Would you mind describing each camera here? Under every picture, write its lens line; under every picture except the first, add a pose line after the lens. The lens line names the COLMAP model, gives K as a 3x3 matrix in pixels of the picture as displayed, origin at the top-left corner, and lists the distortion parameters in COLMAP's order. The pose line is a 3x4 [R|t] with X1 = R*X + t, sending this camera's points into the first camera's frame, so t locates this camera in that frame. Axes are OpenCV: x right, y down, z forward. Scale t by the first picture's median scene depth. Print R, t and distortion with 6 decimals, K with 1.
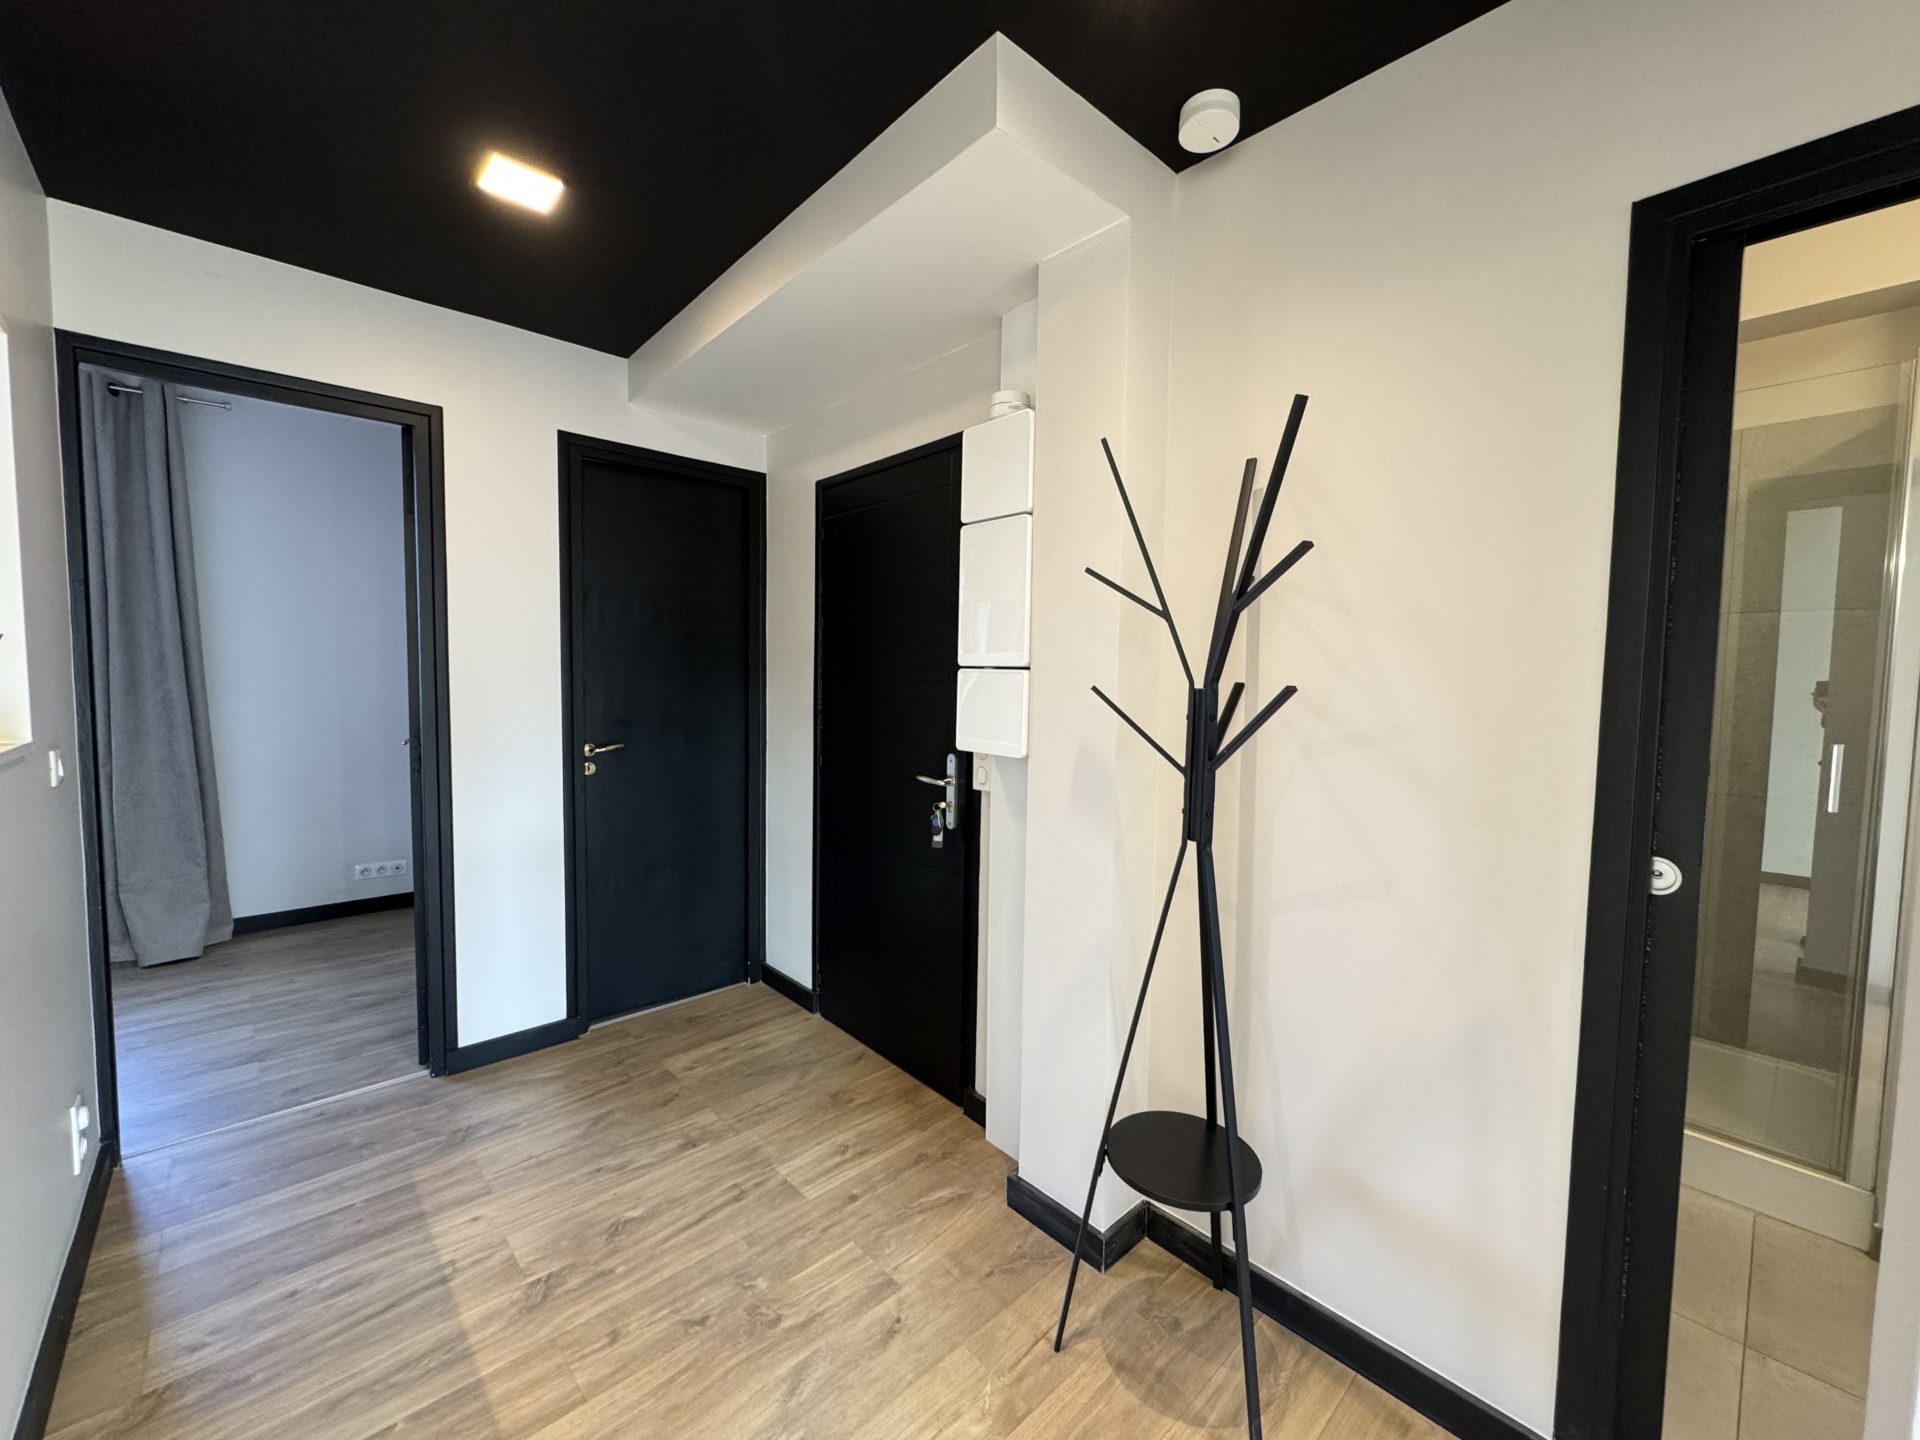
lens RADIAL K [[764.1, 0, 959.2], [0, 764.1, 720.5], [0, 0, 1]] dist [-0.002373, -0.000724]
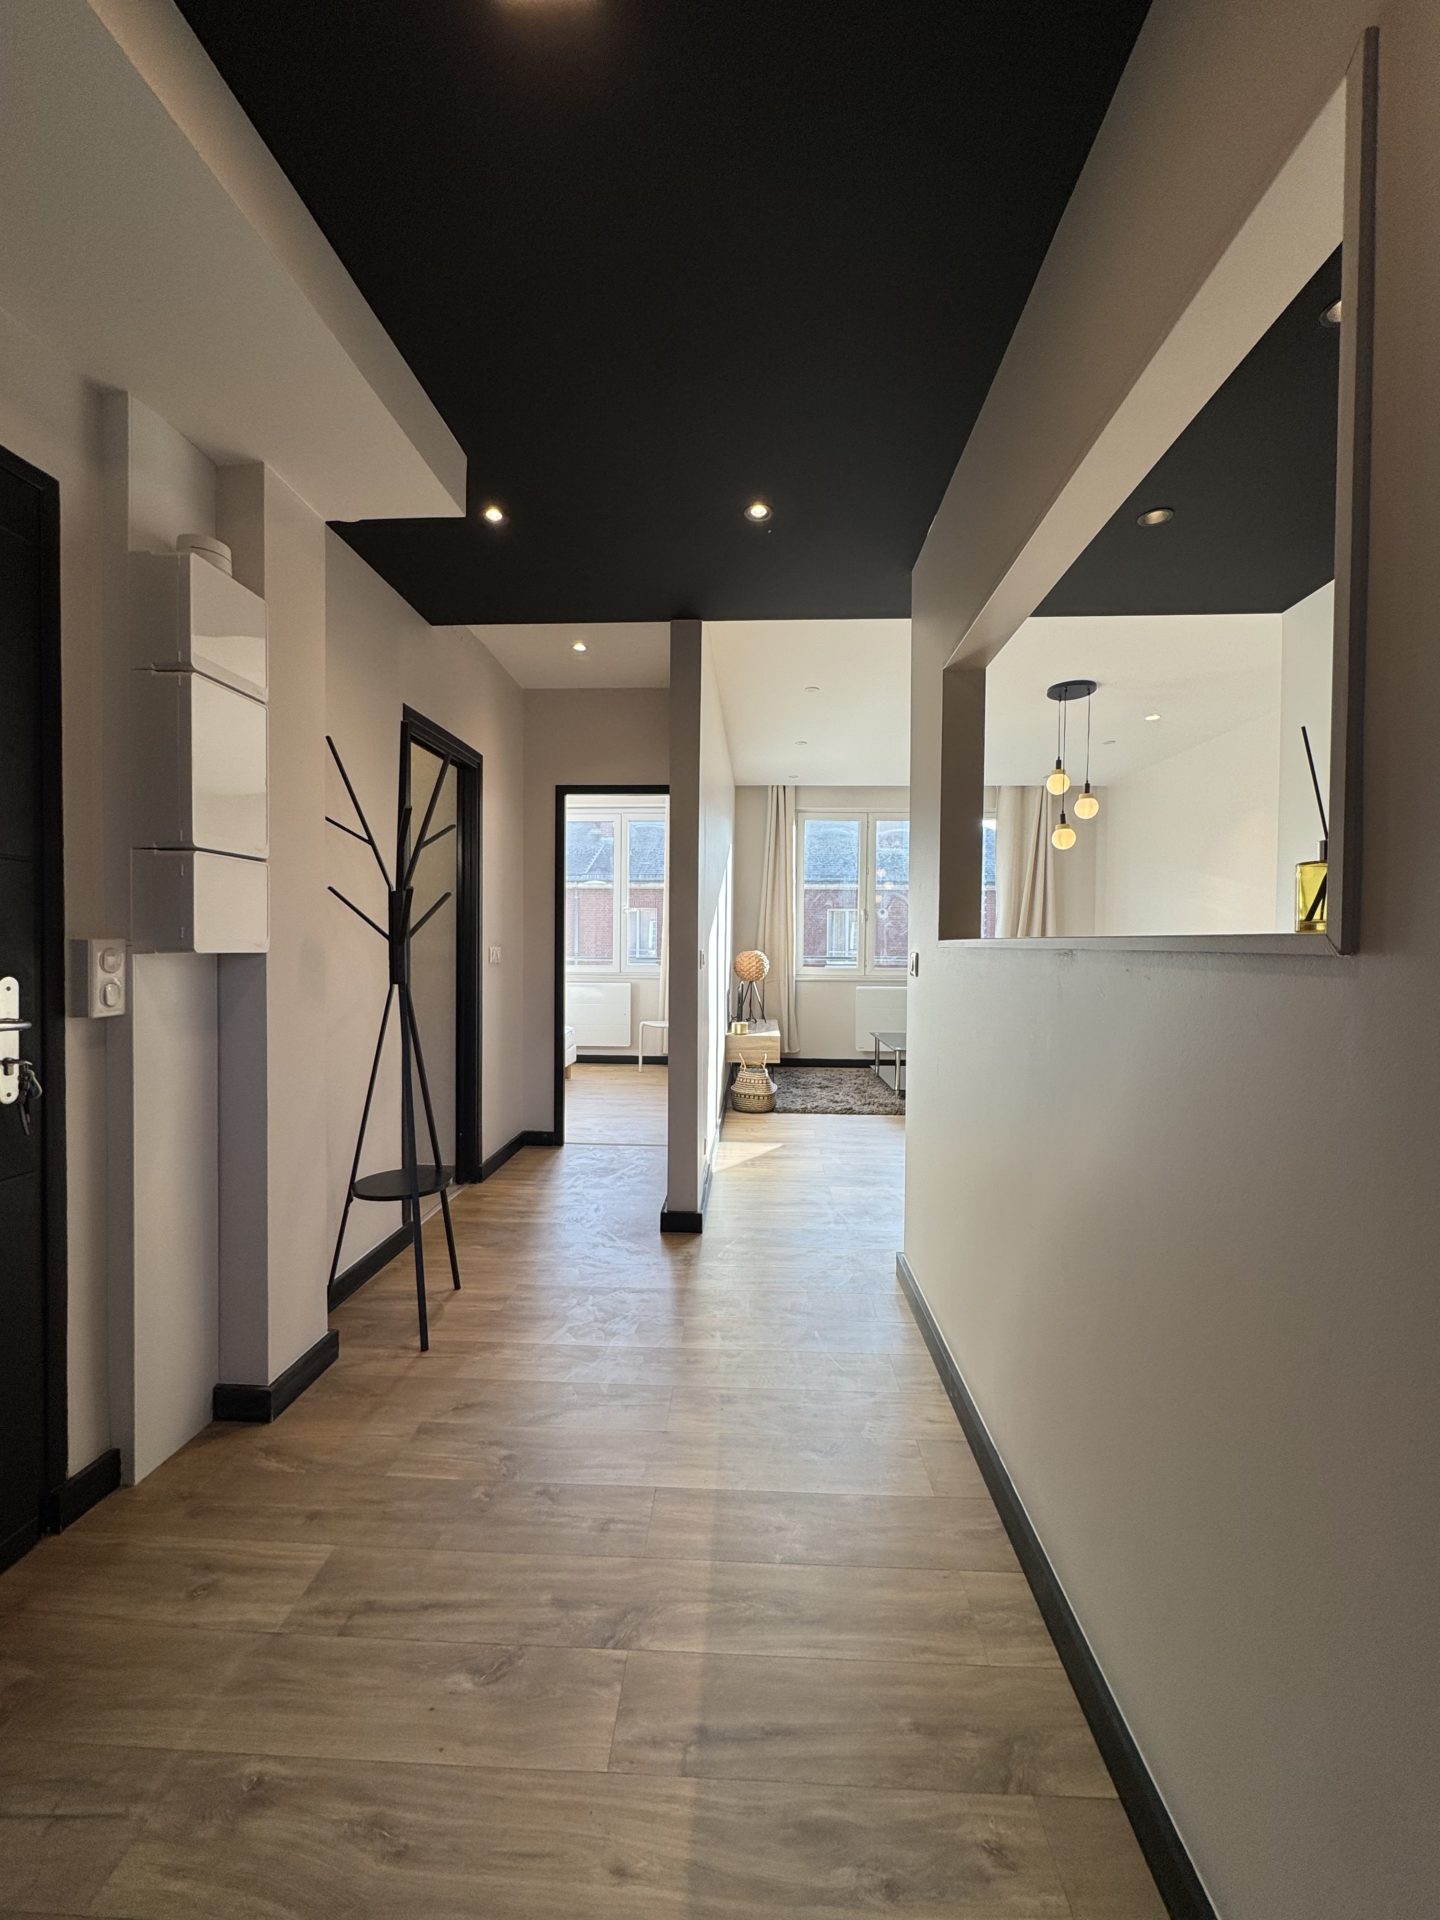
lens RADIAL K [[764.1, 0, 719.5], [0, 764.1, 962.0], [0, 0, 1]] dist [-0.002373, -0.000724]
pose [[-0.695776, -0.038835, 0.717208, -0.943077], [0.024841, 0.996639, 0.078065, -0.000365], [-0.717829, 0.072132, -0.692473, 1.159871]]
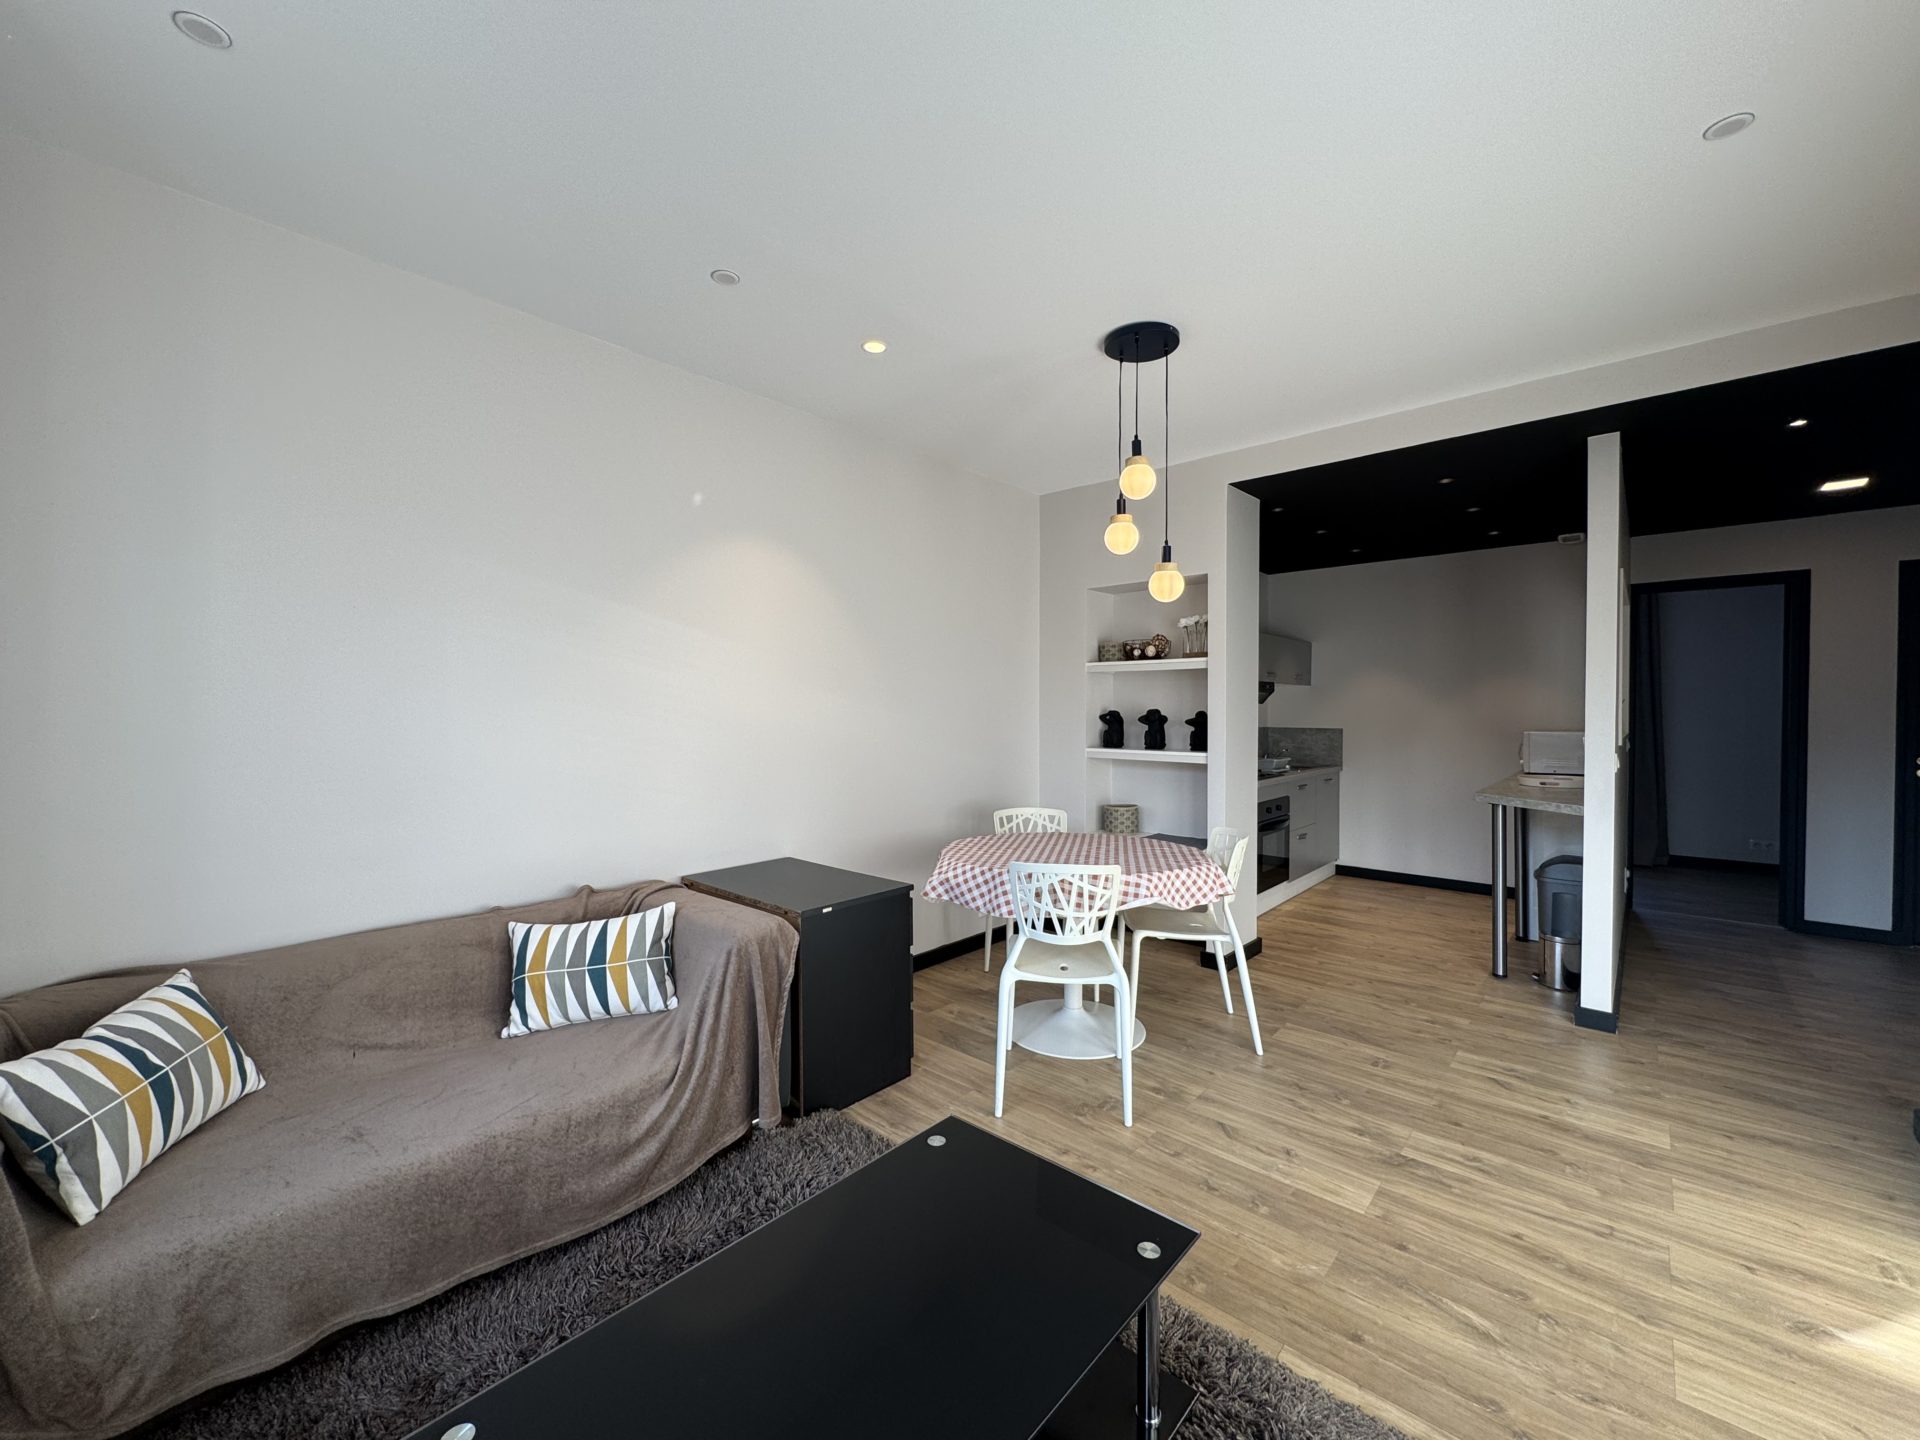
lens RADIAL K [[764.1, 0, 958.5], [0, 764.1, 721.3], [0, 0, 1]] dist [-0.002373, -0.000724]
pose [[0.081905, 0.000651, -0.996640, 1.203217], [-0.060651, 0.998150, -0.004333, 0.113726], [0.994793, 0.060802, 0.081793, -1.439524]]
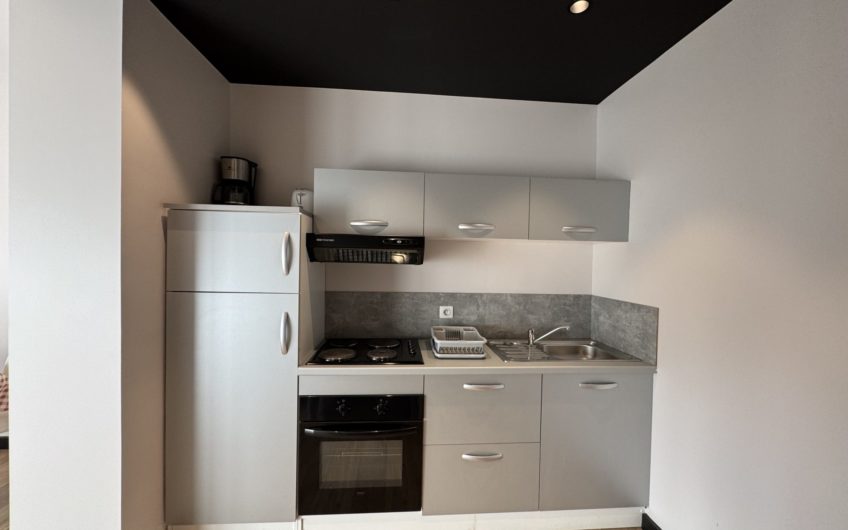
lens RADIAL K [[338.1, 0, 423.1], [0, 338.1, 265.0], [0, 0, 1]] dist [0.001372, -0.000151]
pose [[-0.627140, -0.013829, -0.778784, -0.625518], [-0.079830, 0.995718, 0.046605, -0.061694], [0.774805, 0.091399, -0.625559, 0.368585]]
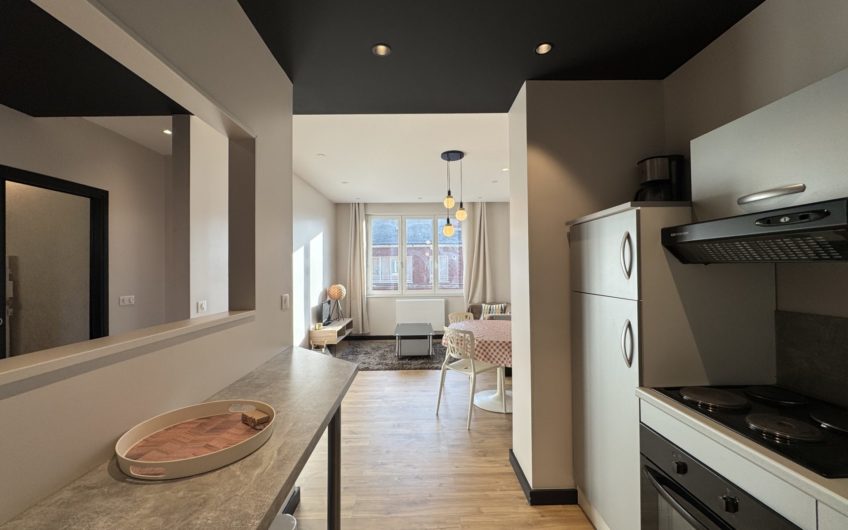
lens RADIAL K [[338.1, 0, 419.9], [0, 338.1, 264.9], [0, 0, 1]] dist [0.001372, -0.000151]
pose [[-0.734099, 0.001255, 0.679042, -1.196807], [0.042061, 0.998162, 0.043627, -0.055191], [-0.677739, 0.060587, -0.732802, 0.444152]]
